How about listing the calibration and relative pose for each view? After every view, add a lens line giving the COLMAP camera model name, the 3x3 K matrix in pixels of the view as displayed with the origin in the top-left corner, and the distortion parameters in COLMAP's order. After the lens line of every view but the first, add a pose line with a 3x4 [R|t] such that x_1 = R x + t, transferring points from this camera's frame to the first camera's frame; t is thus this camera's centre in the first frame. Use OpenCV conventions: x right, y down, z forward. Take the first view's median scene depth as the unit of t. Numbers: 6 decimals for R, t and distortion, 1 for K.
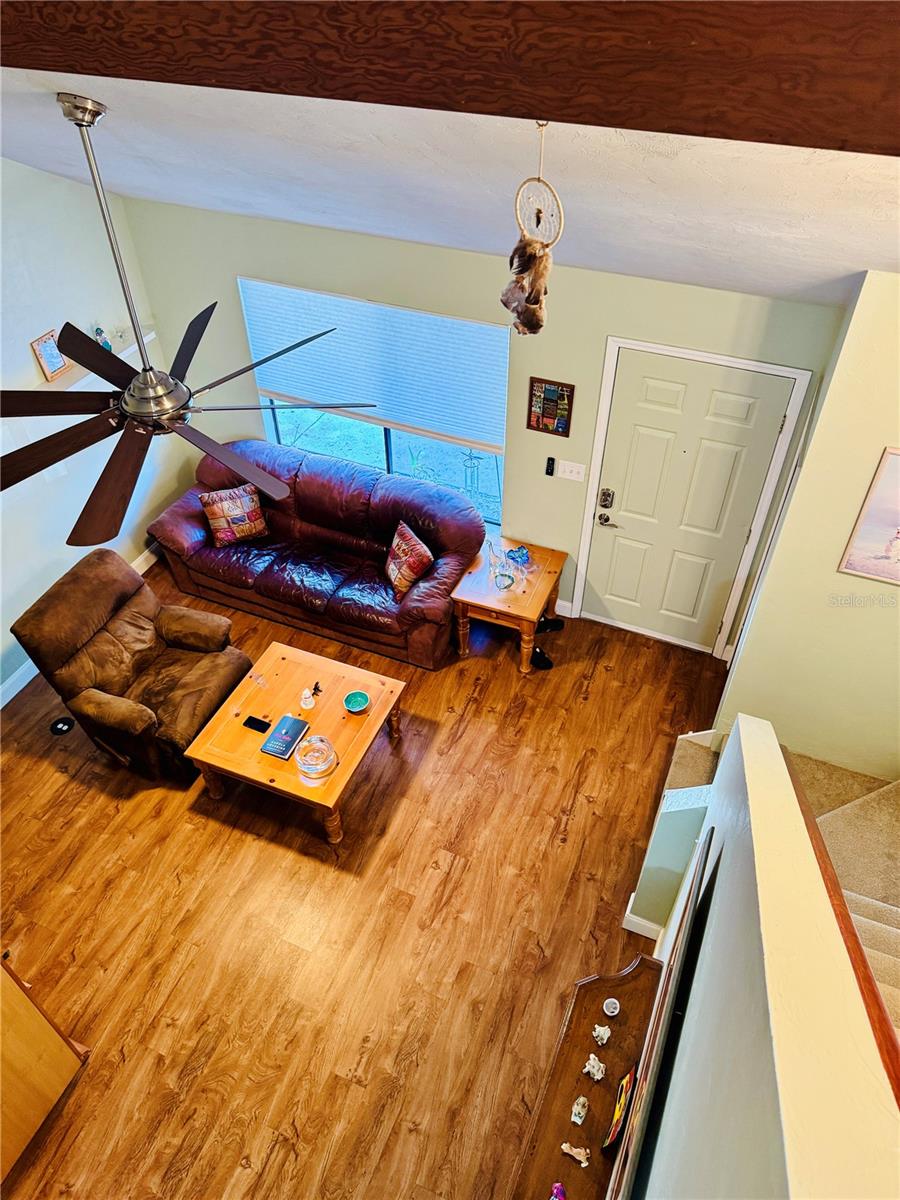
lens RADIAL K [[873.5, 0, 446.1], [0, 873.5, 593.8], [0, 0, 1]] dist [0.028918, -0.042237]
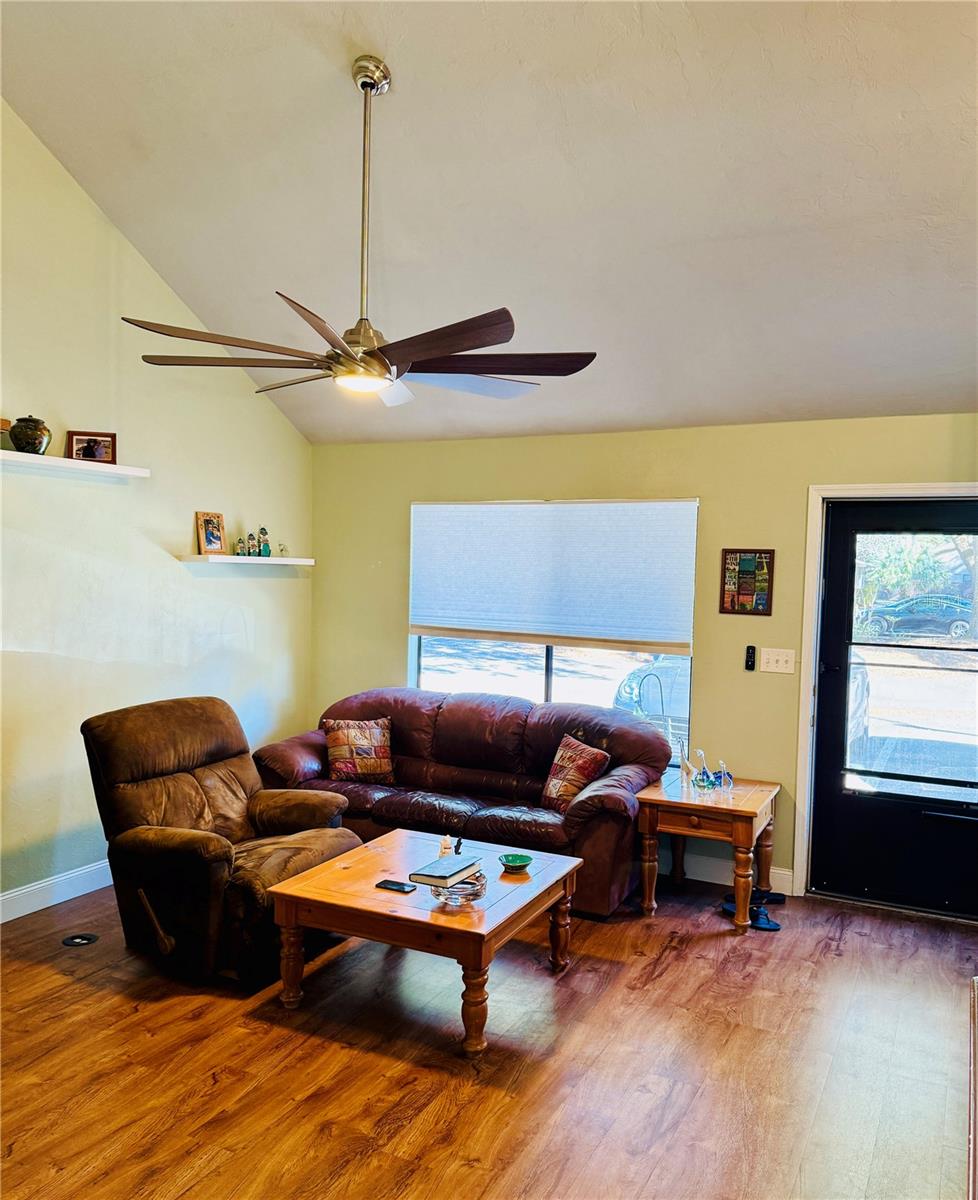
lens RADIAL K [[962.9, 0, 494.0], [0, 962.9, 590.6], [0, 0, 1]] dist [0.081986, -0.080945]
pose [[0.997536, 0.037679, -0.059183, -0.085178], [-0.067100, 0.758757, -0.647909, 0.484001], [0.020493, 0.650283, 0.759415, 0.271956]]
